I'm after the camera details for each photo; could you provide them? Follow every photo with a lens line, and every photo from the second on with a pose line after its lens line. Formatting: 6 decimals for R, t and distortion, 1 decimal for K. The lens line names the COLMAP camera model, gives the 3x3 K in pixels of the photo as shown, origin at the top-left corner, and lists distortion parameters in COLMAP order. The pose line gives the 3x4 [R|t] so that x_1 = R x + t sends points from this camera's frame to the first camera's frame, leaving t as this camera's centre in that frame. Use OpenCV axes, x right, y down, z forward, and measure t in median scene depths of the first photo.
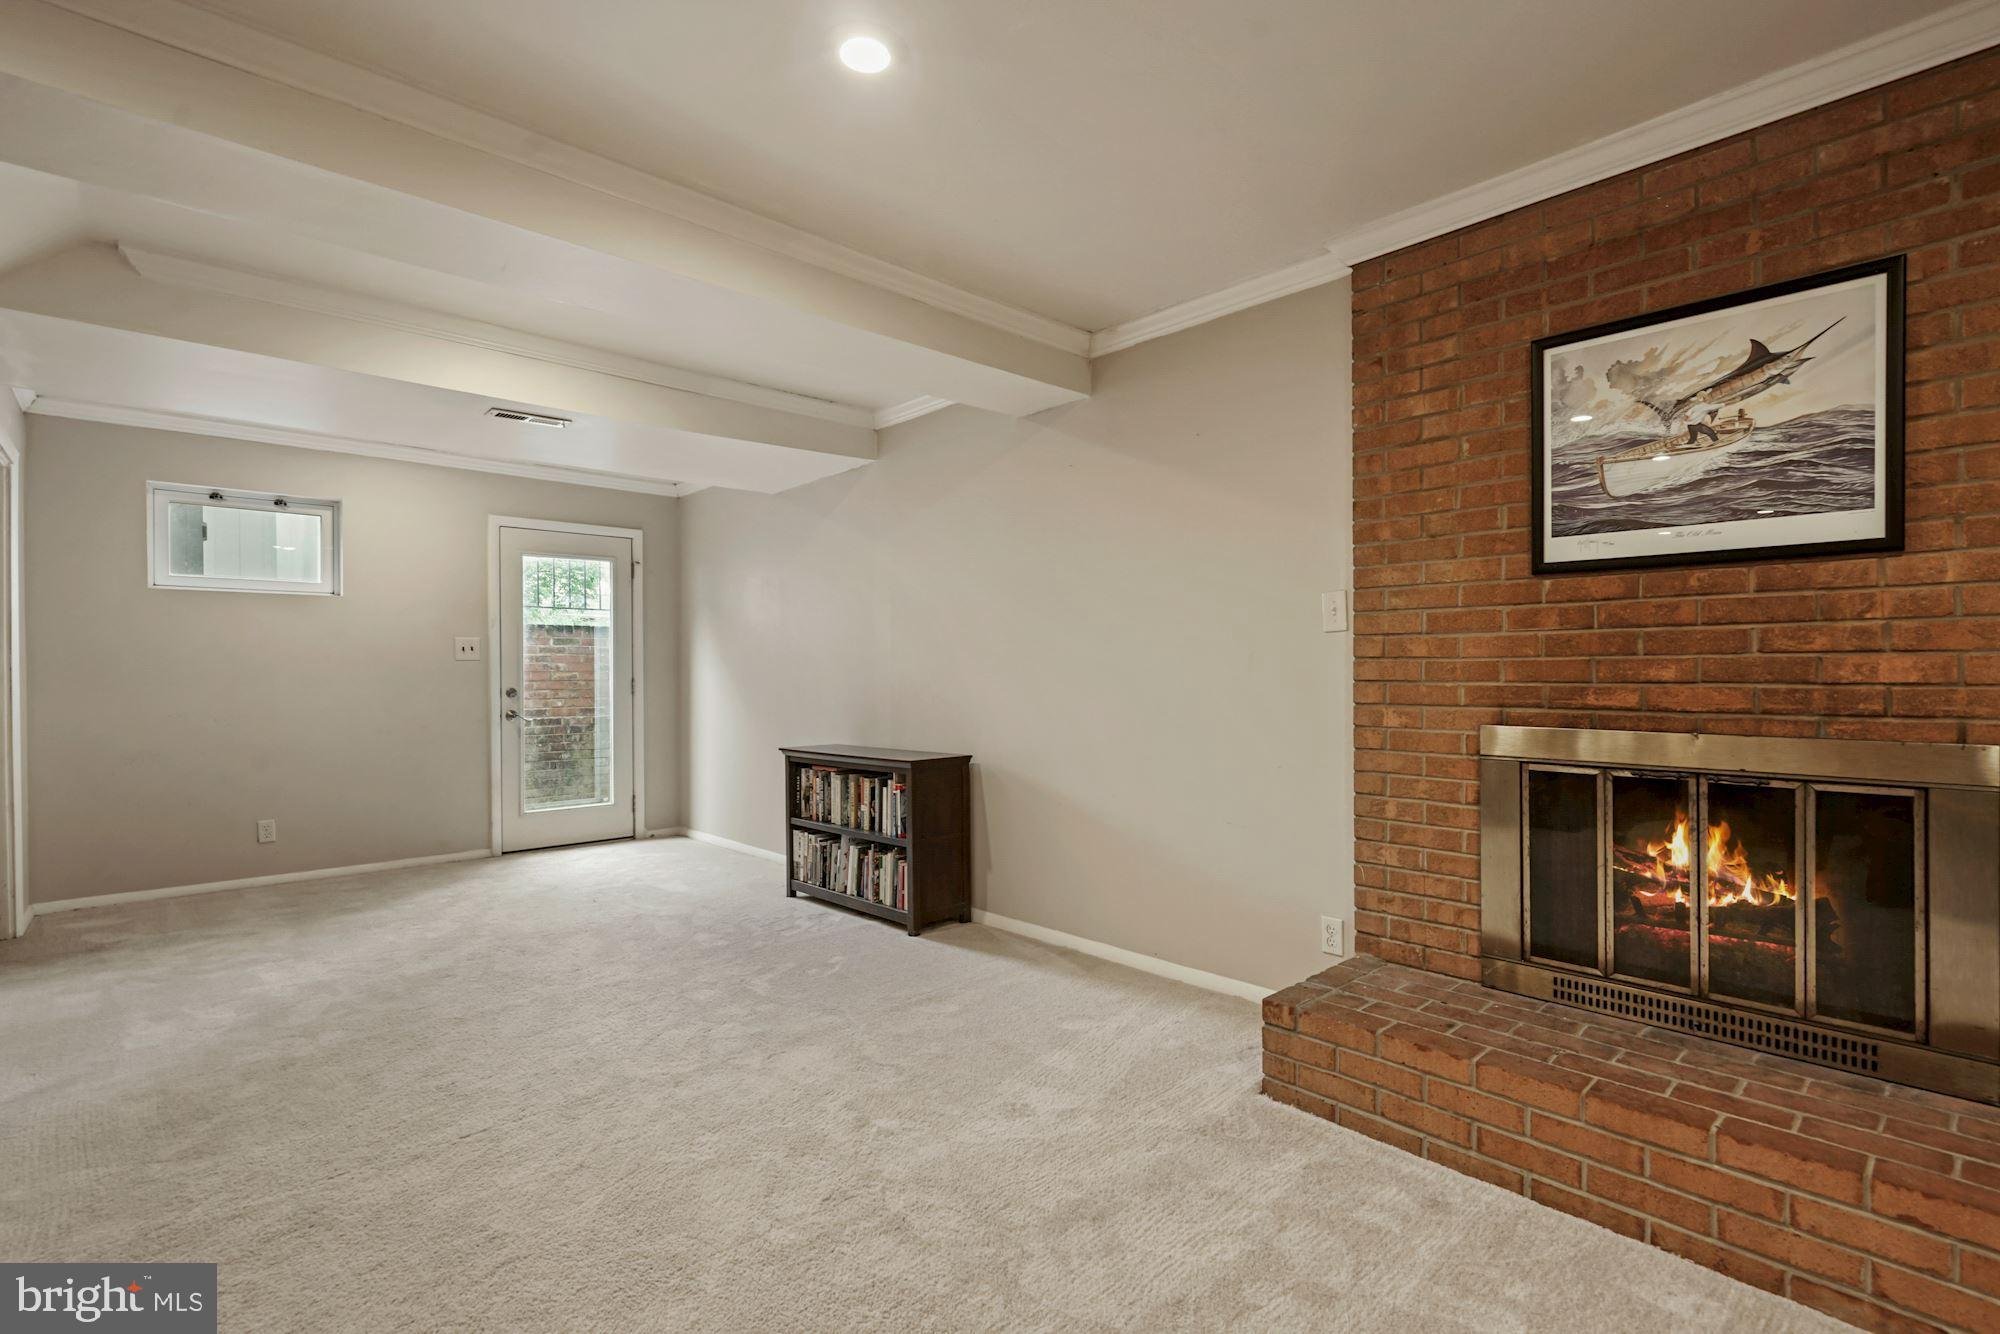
lens RADIAL K [[918.9, 0, 1004.5], [0, 918.9, 665.5], [0, 0, 1]] dist [-0.001636, -0.000792]
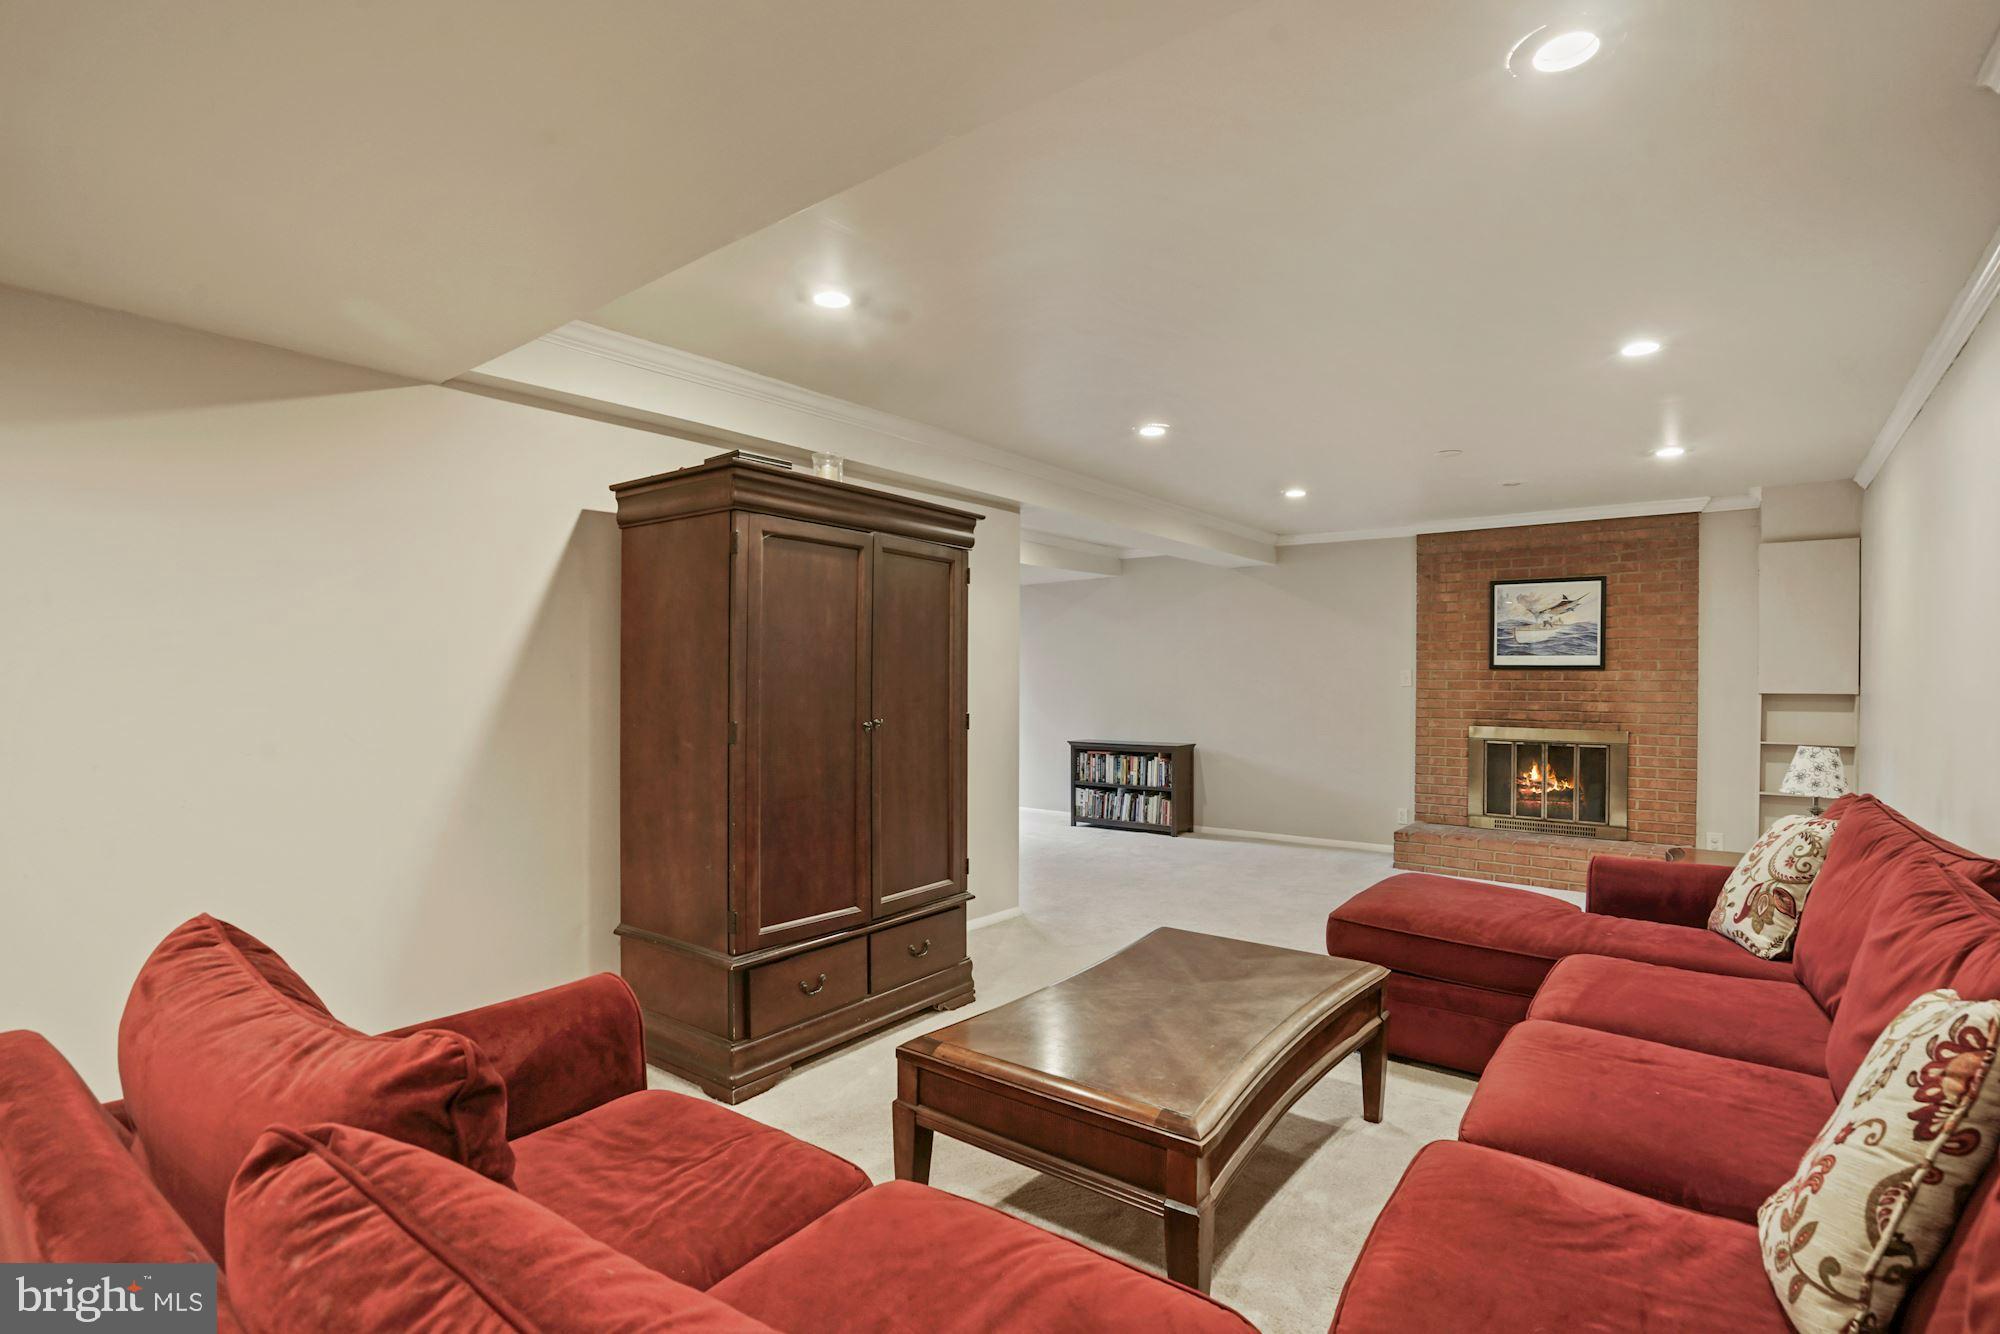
lens RADIAL K [[946.0, 0, 1018.8], [0, 946.0, 676.6], [0, 0, 1]] dist [-0.040918, 0.001150]
pose [[0.986280, 0.012162, 0.164635, -1.193816], [-0.012426, 0.999923, 0.000572, -0.061093], [-0.164615, -0.002610, 0.986354, -1.422195]]
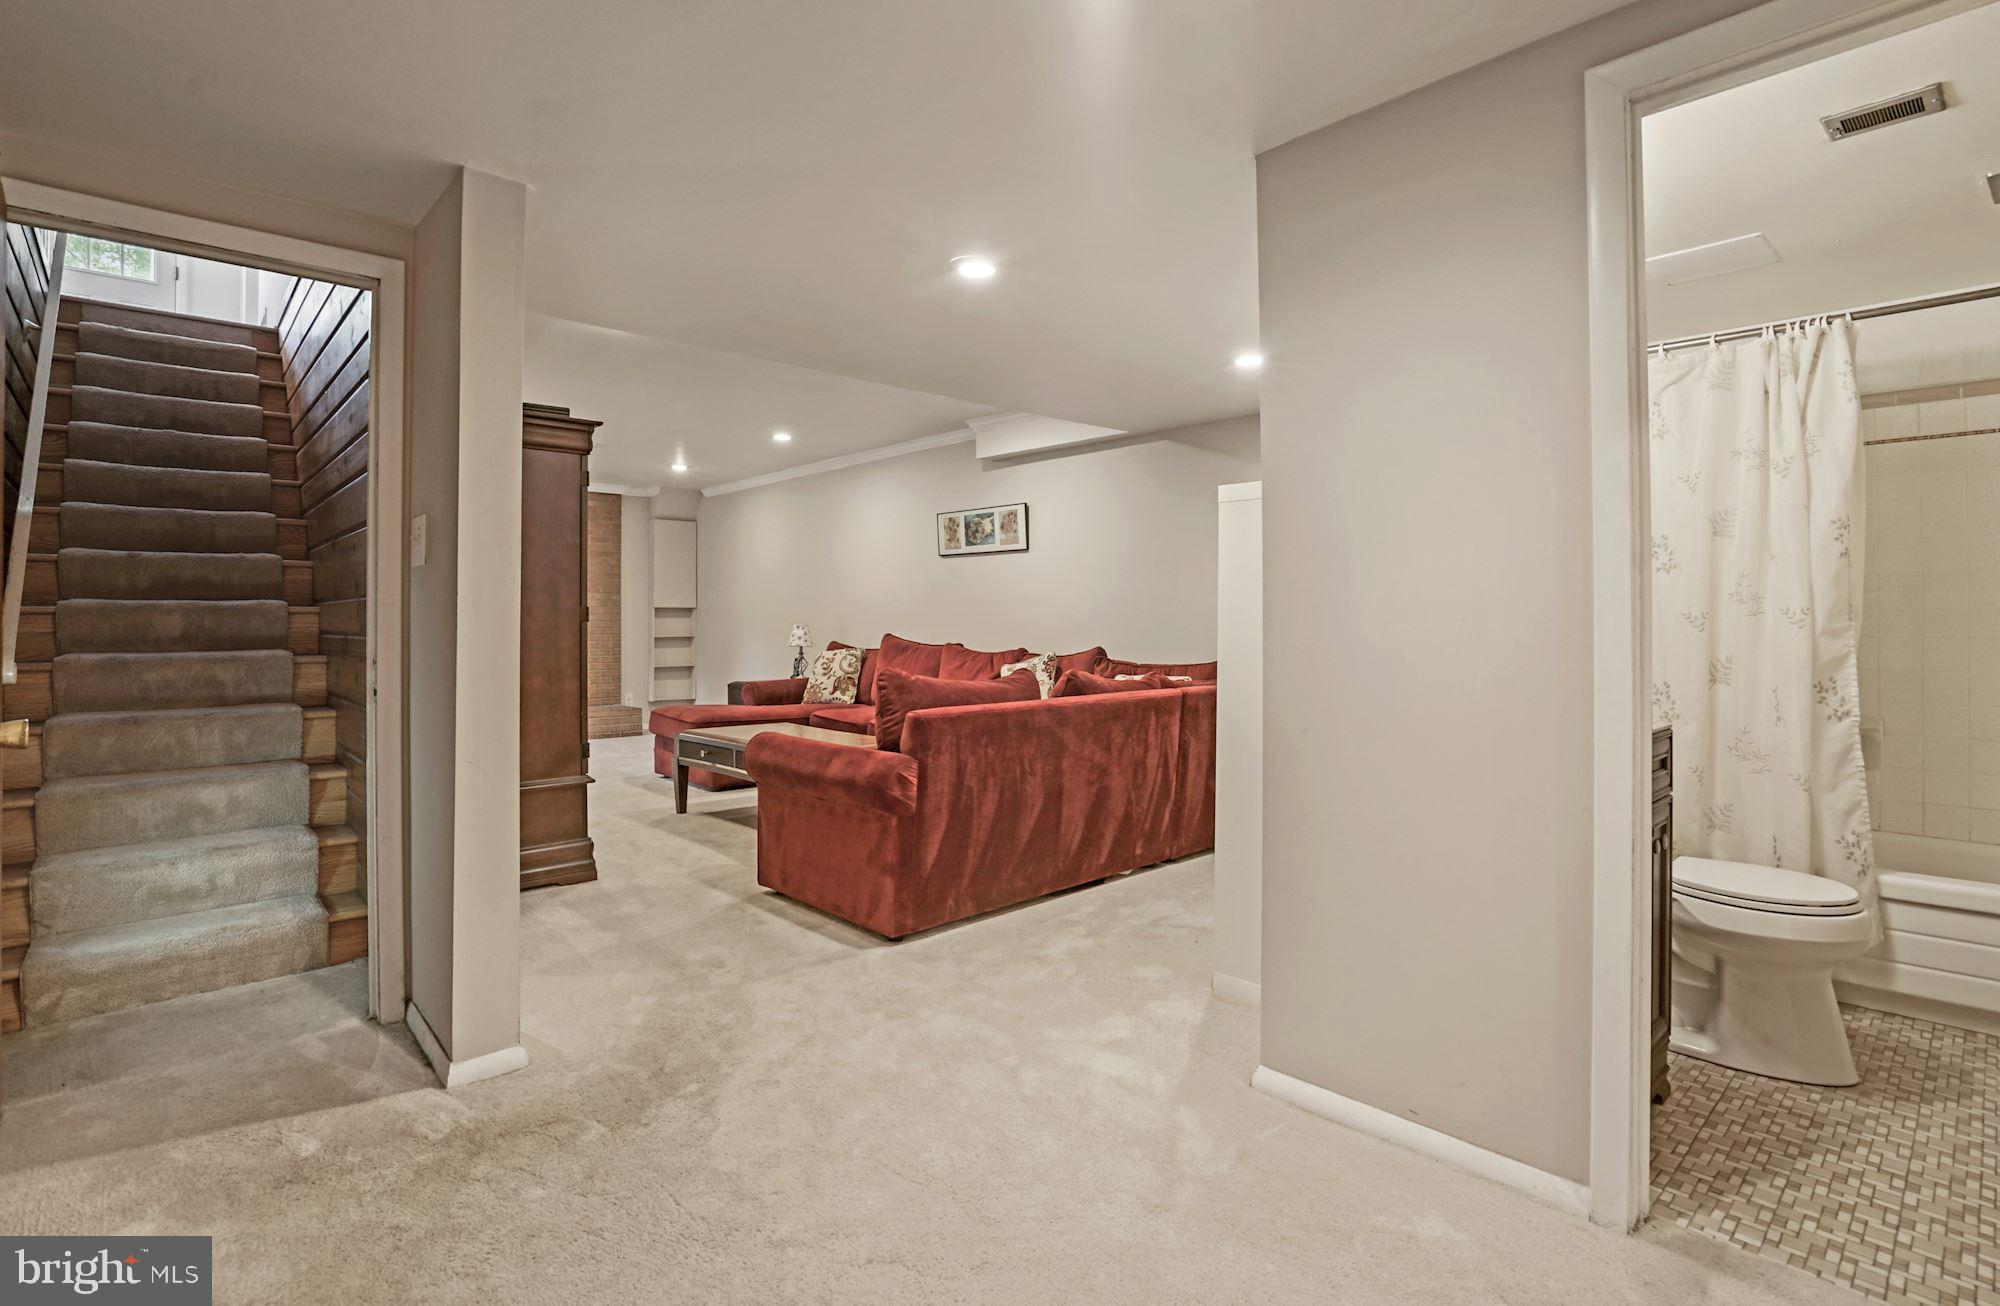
lens RADIAL K [[980.4, 0, 998.5], [0, 980.4, 613.2], [0, 0, 1]] dist [0.000245, -0.013320]
pose [[-0.001043, 0.013459, 0.999909, -3.127071], [-0.003545, 0.999903, -0.013463, 0.034023], [-0.999993, -0.003559, -0.000995, -0.912718]]
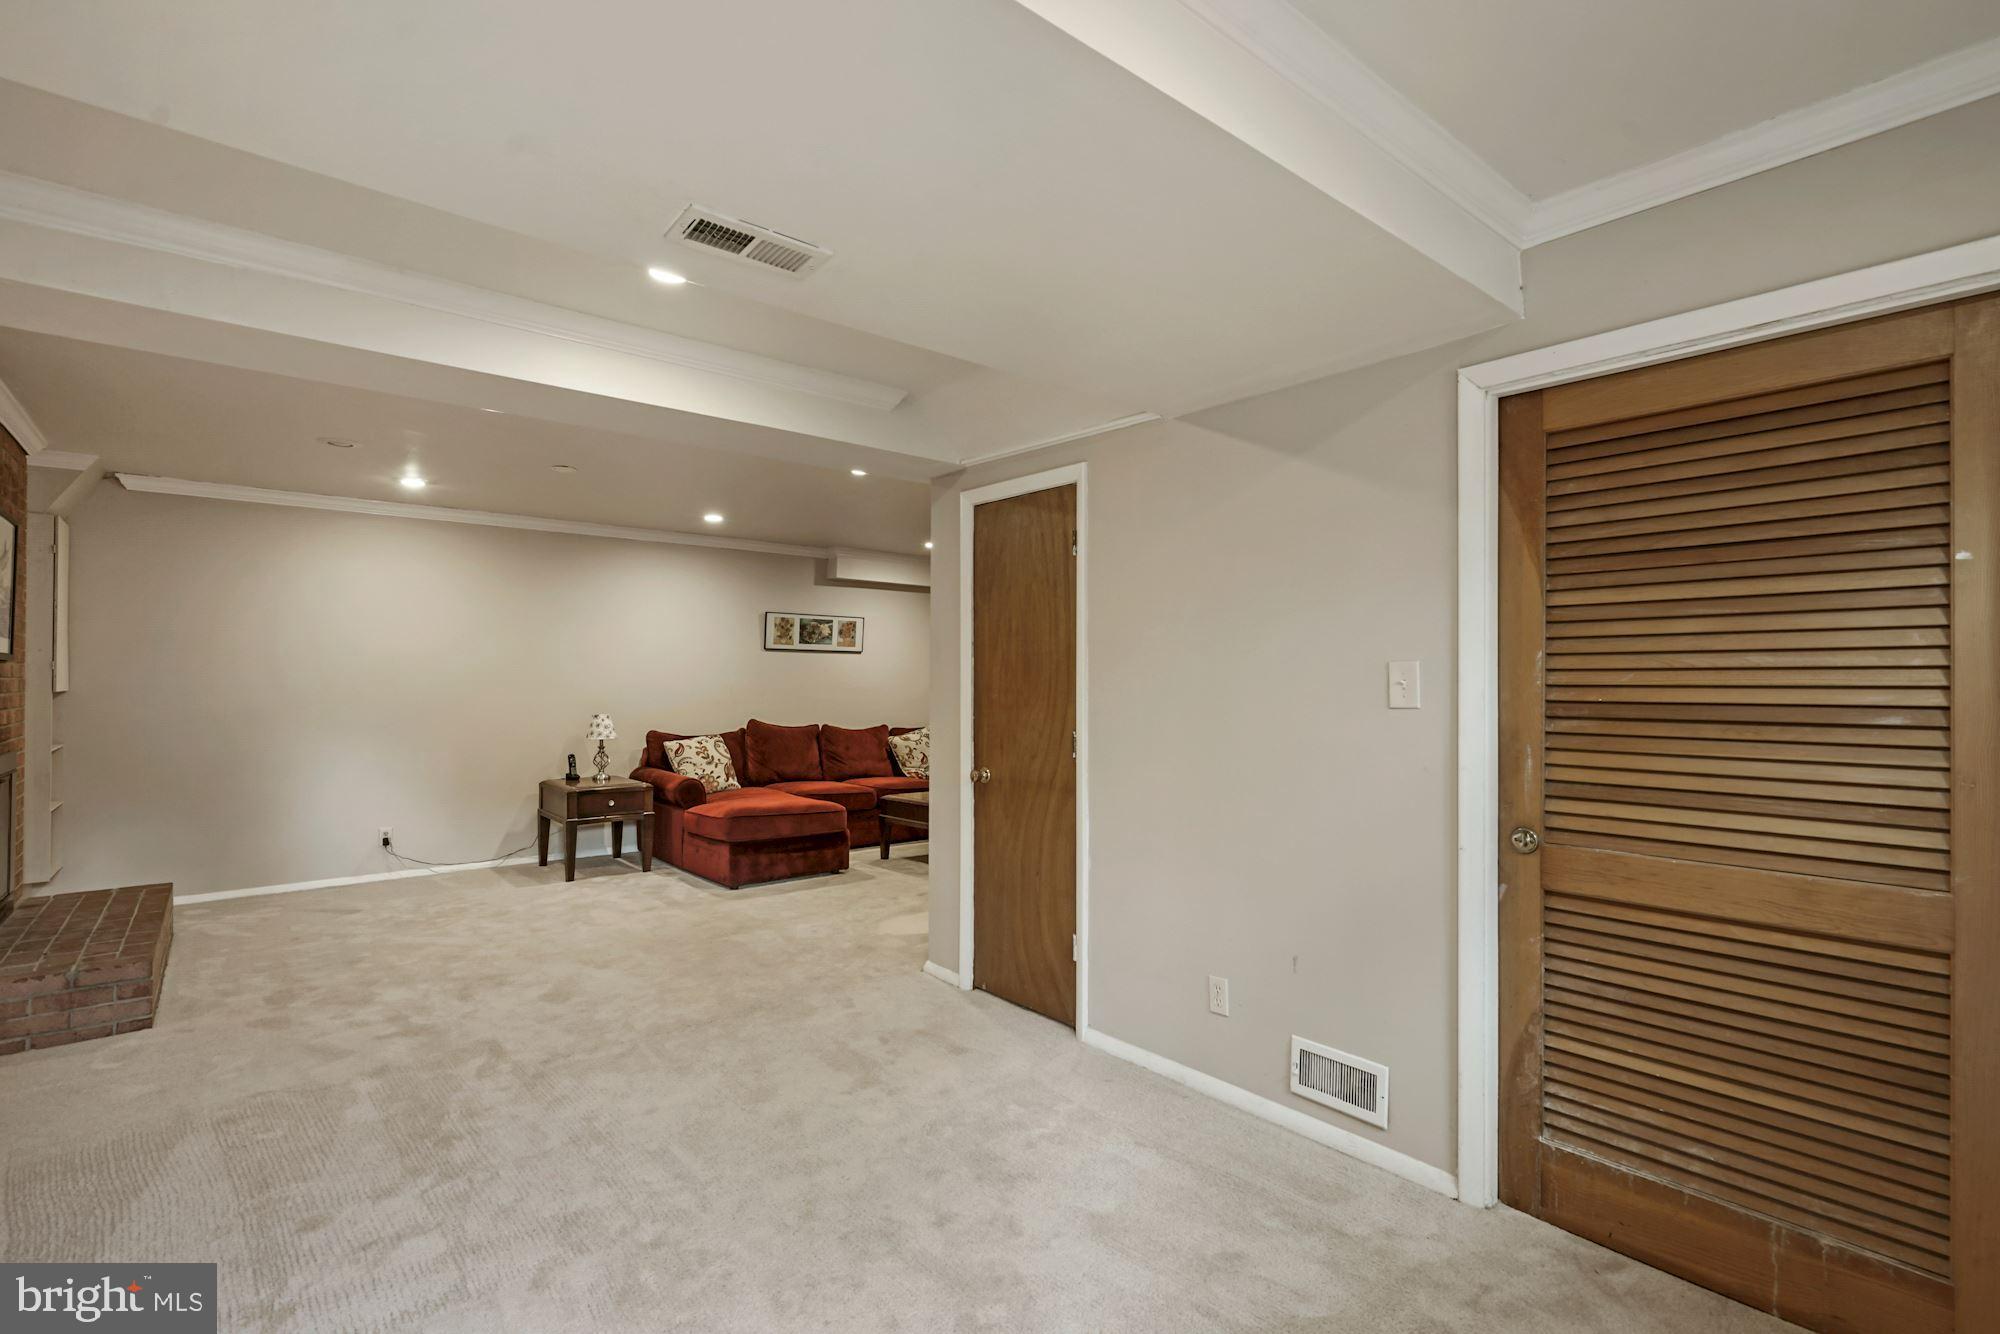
lens RADIAL K [[932.6, 0, 999.7], [0, 932.6, 663.1], [0, 0, 1]] dist [0.000622, 0.000031]
pose [[-0.997680, 0.003903, 0.067961, -1.132836], [0.002157, 0.999666, -0.025744, -0.048649], [-0.068038, -0.025537, -0.997356, 2.484902]]
